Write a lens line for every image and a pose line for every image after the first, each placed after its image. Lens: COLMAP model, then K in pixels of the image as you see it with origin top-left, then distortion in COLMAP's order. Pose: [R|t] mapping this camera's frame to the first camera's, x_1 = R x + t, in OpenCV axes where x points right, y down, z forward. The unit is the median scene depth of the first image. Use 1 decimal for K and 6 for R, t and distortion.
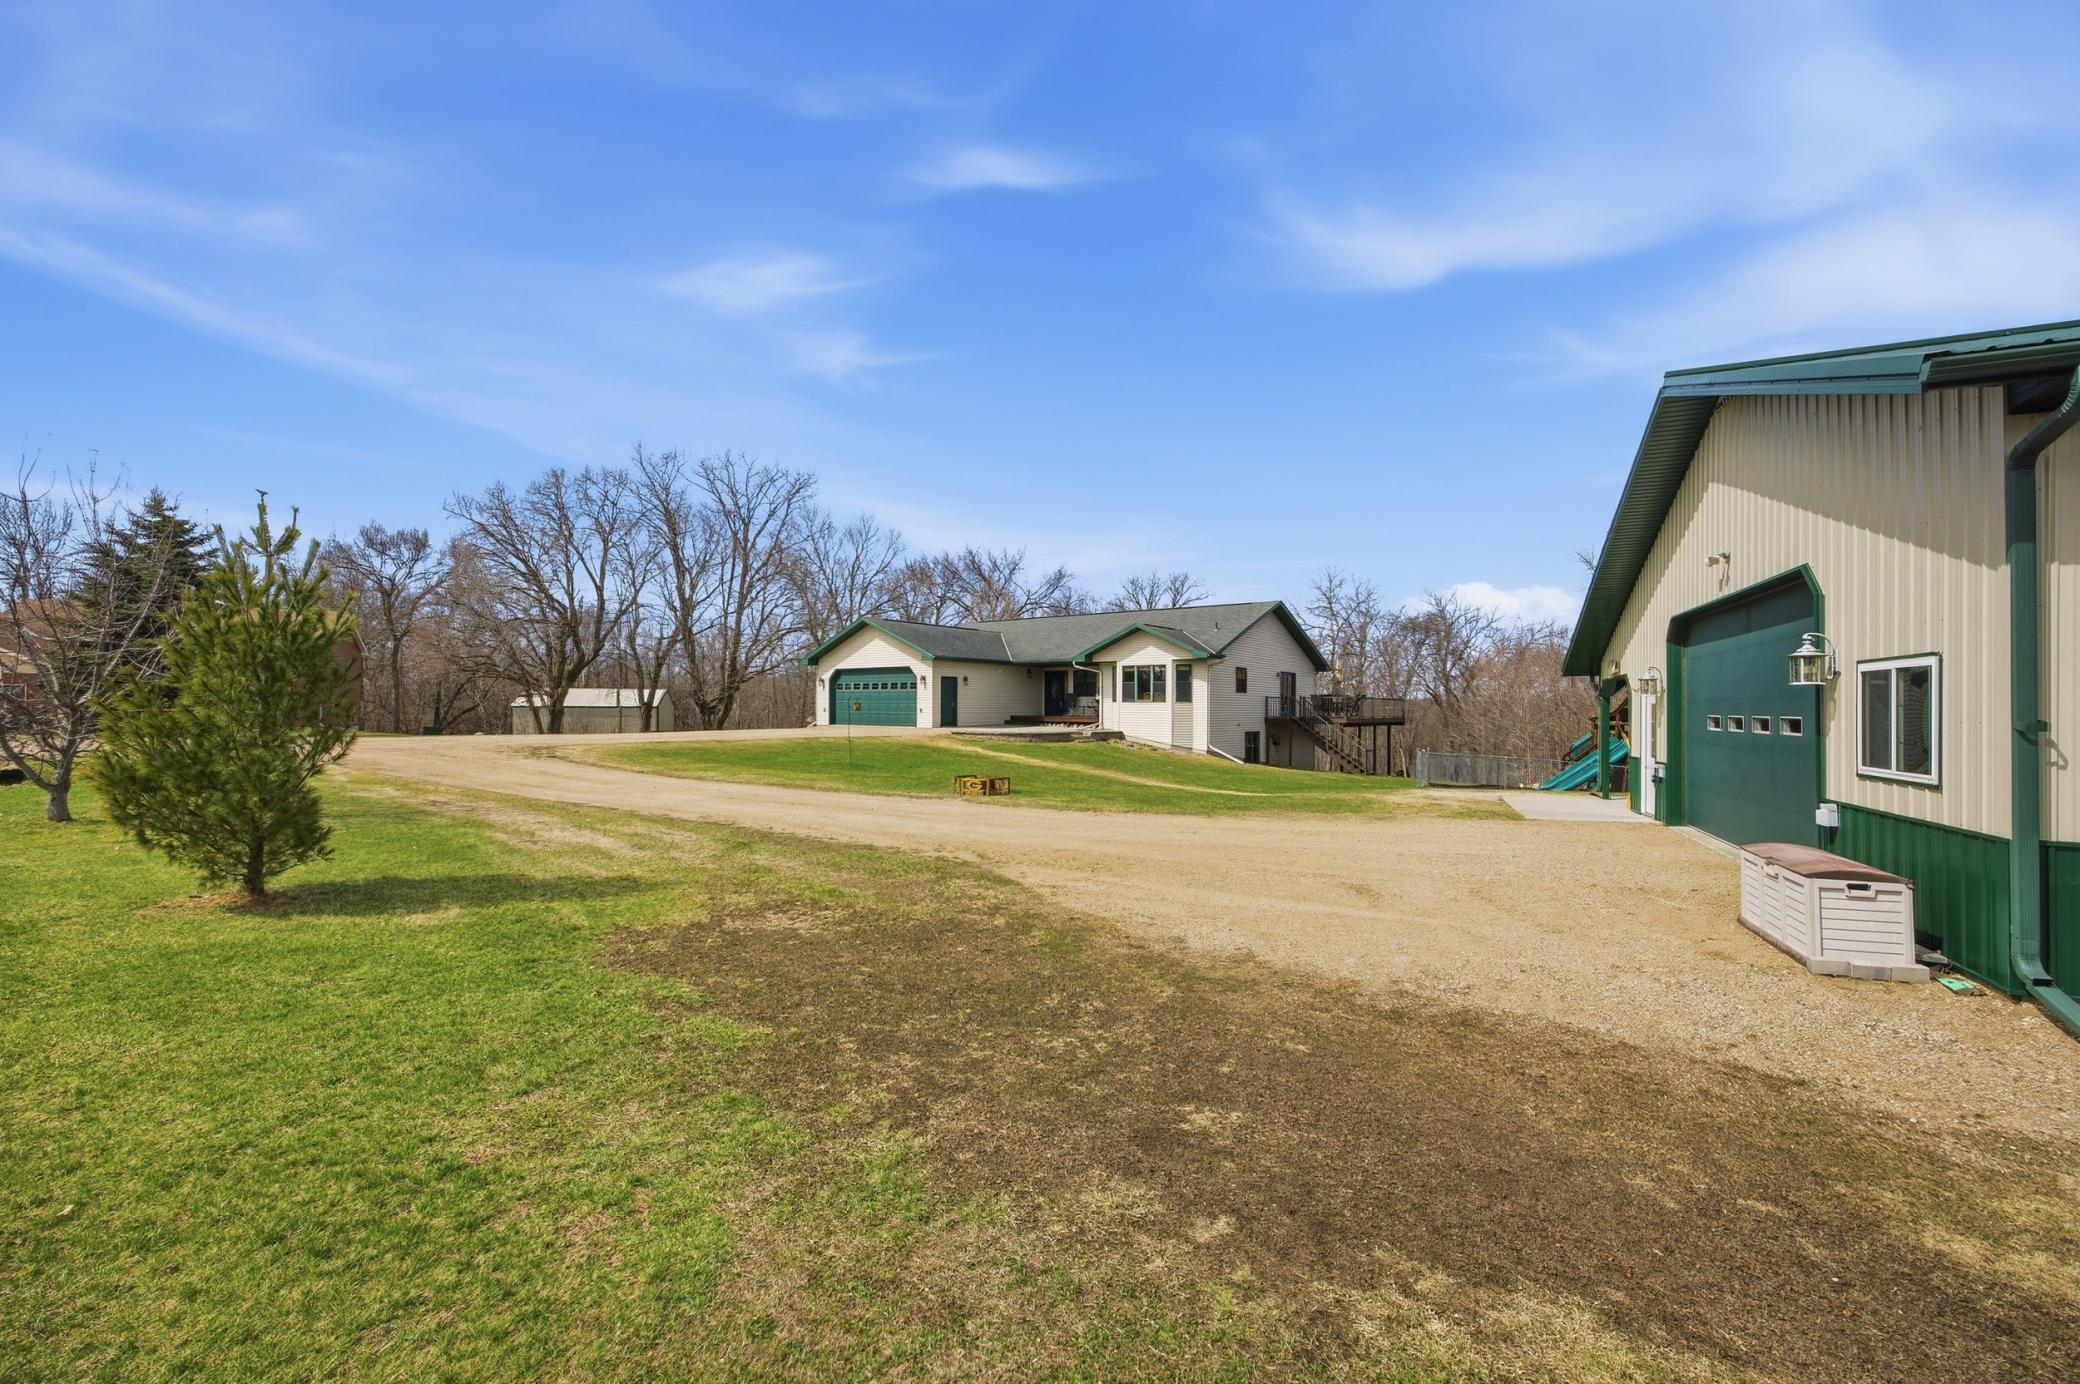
lens RADIAL K [[819.0, 0, 1047.7], [0, 819.0, 701.8], [0, 0, 1]] dist [-0.021607, 0.008839]
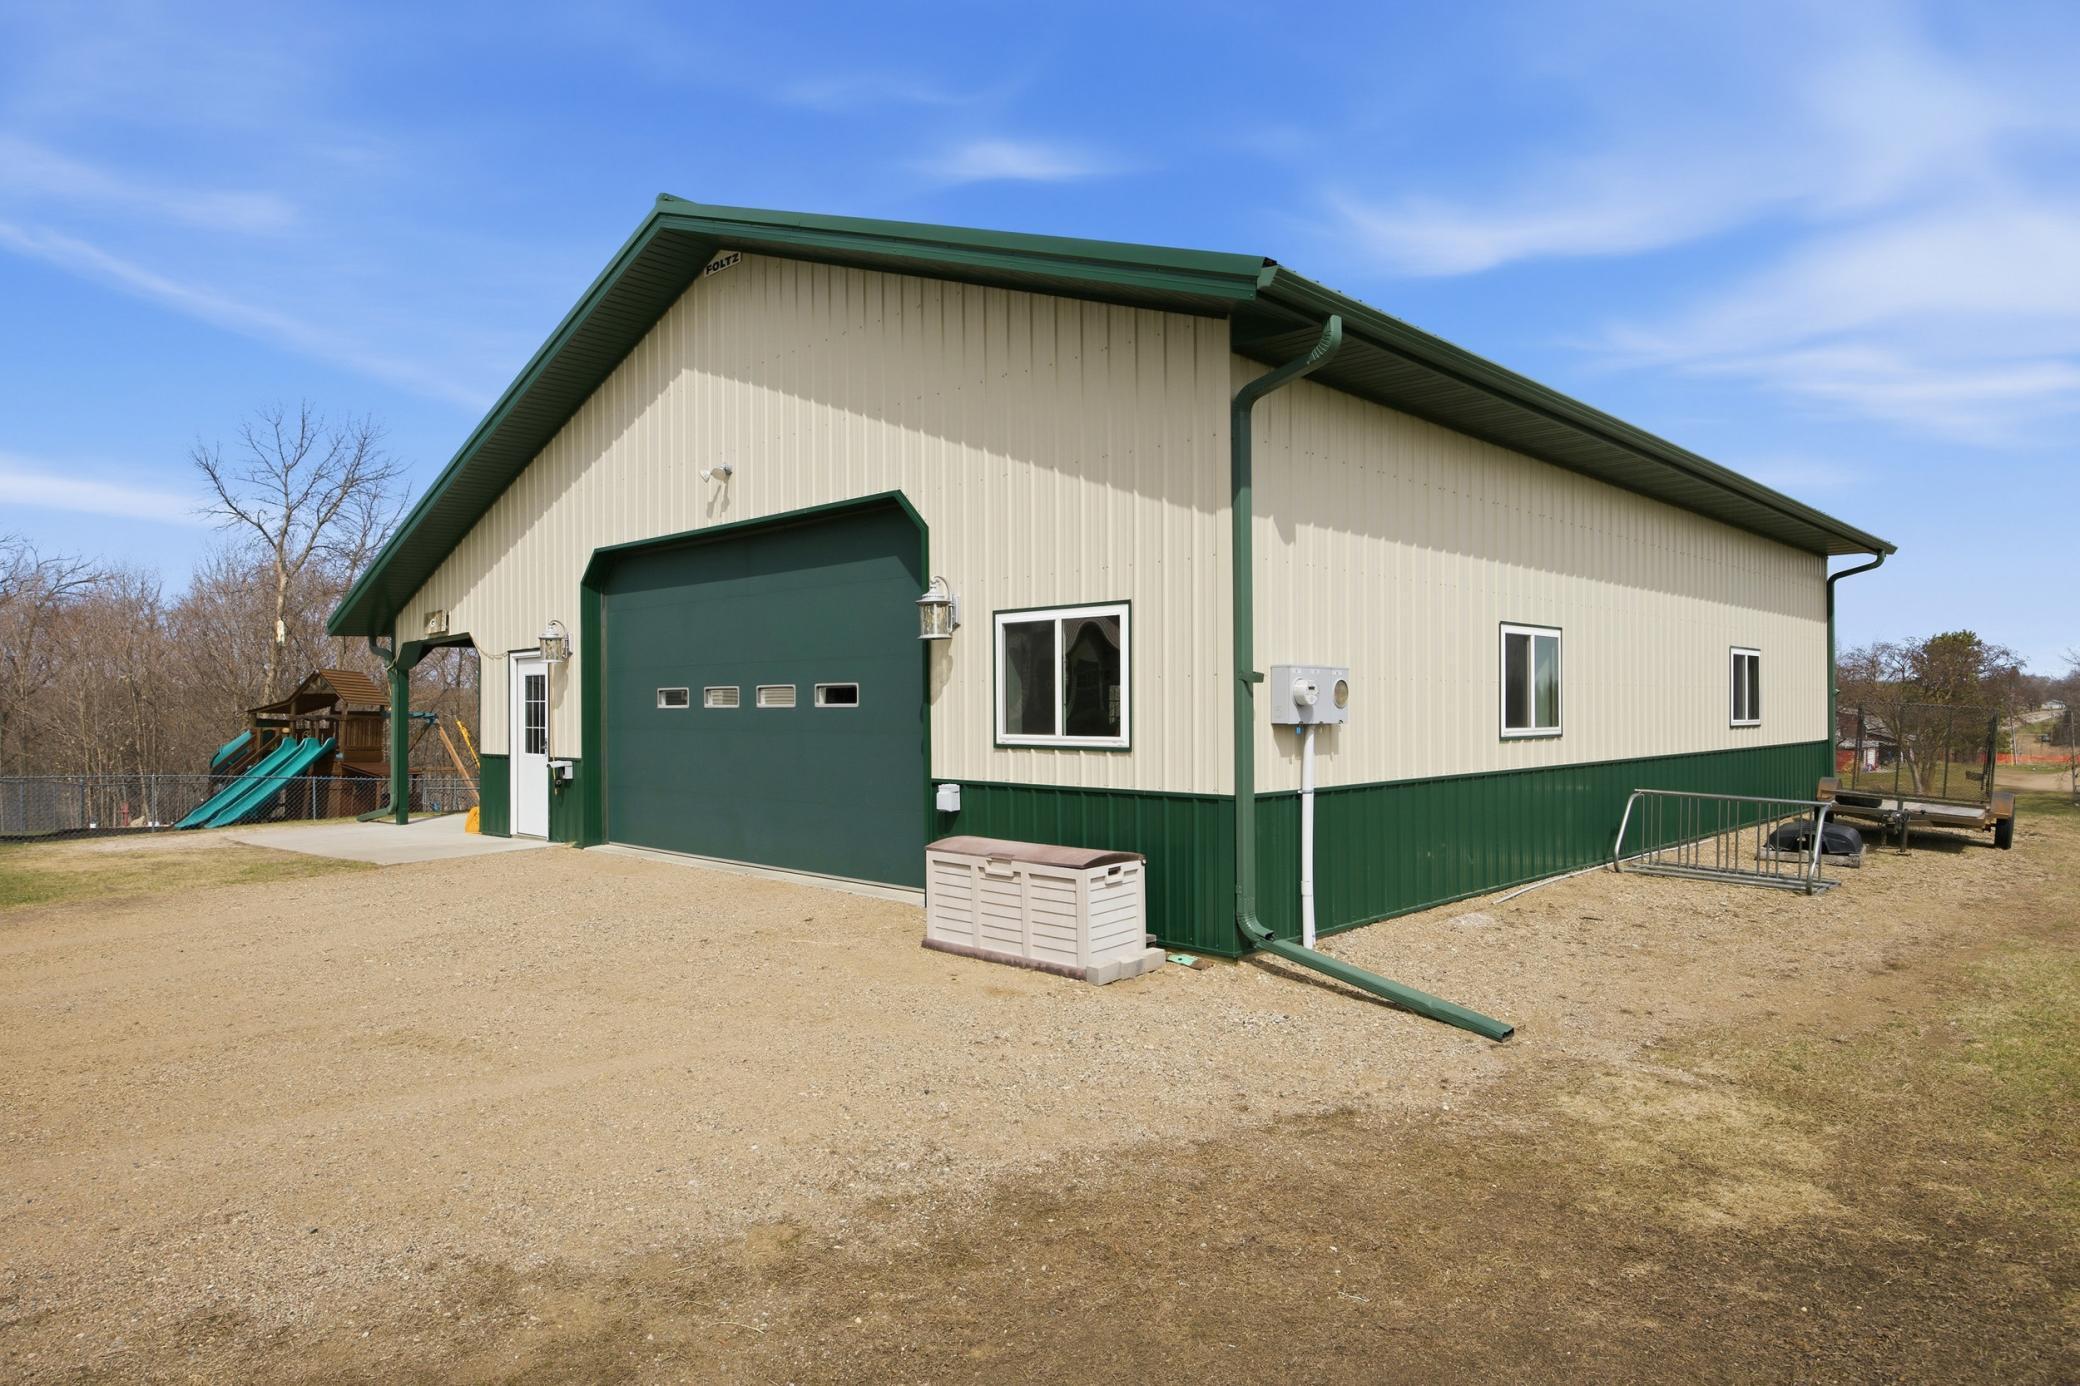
lens RADIAL K [[1225.2, 0, 933.6], [0, 1225.2, 698.0], [0, 0, 1]] dist [-0.009925, 0.000460]
pose [[0.358012, -0.000374, 0.933717, -0.249719], [-0.001439, 0.999999, 0.000952, 0.045451], [-0.933716, -0.001685, 0.358011, 0.690802]]
